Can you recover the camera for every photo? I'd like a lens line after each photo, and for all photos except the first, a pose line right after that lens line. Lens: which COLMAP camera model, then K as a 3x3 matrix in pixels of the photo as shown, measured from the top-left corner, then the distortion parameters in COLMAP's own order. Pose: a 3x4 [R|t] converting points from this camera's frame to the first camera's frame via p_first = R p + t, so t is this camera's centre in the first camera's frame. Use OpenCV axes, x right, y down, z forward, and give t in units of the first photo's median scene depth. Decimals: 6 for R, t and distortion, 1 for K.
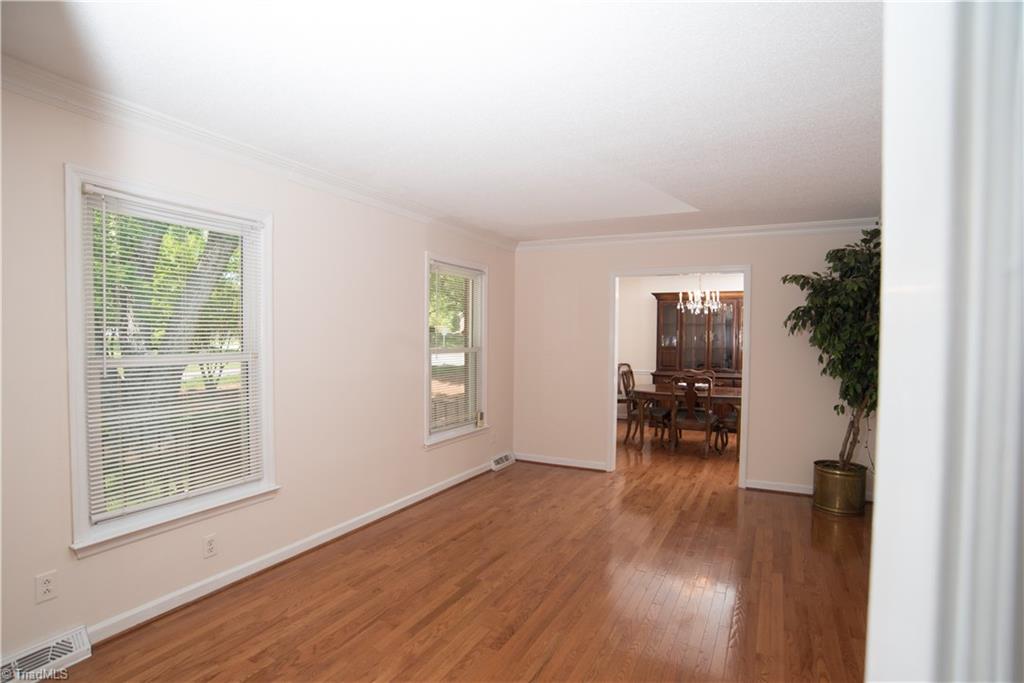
lens RADIAL K [[517.8, 0, 517.1], [0, 517.8, 339.6], [0, 0, 1]] dist [-0.056422, 0.011179]
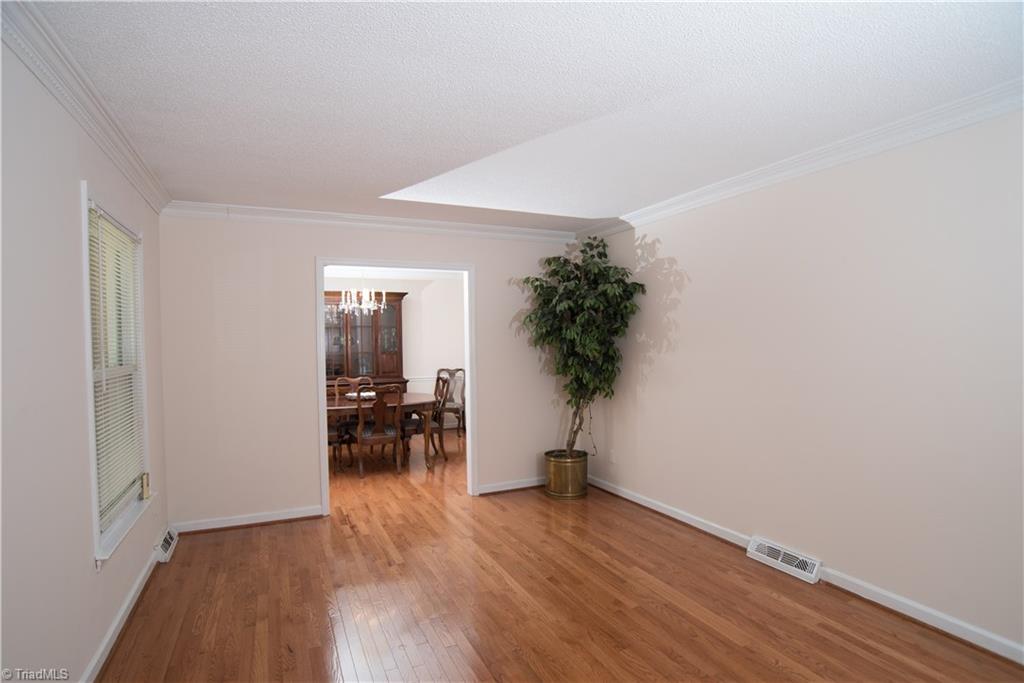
lens RADIAL K [[517.8, 0, 513.3], [0, 517.8, 345.8], [0, 0, 1]] dist [-0.056422, 0.011179]
pose [[0.619800, -0.018718, 0.784537, -0.283433], [0.018882, 0.999782, 0.008937, 0.000767], [-0.784533, 0.009274, 0.620018, 0.350524]]
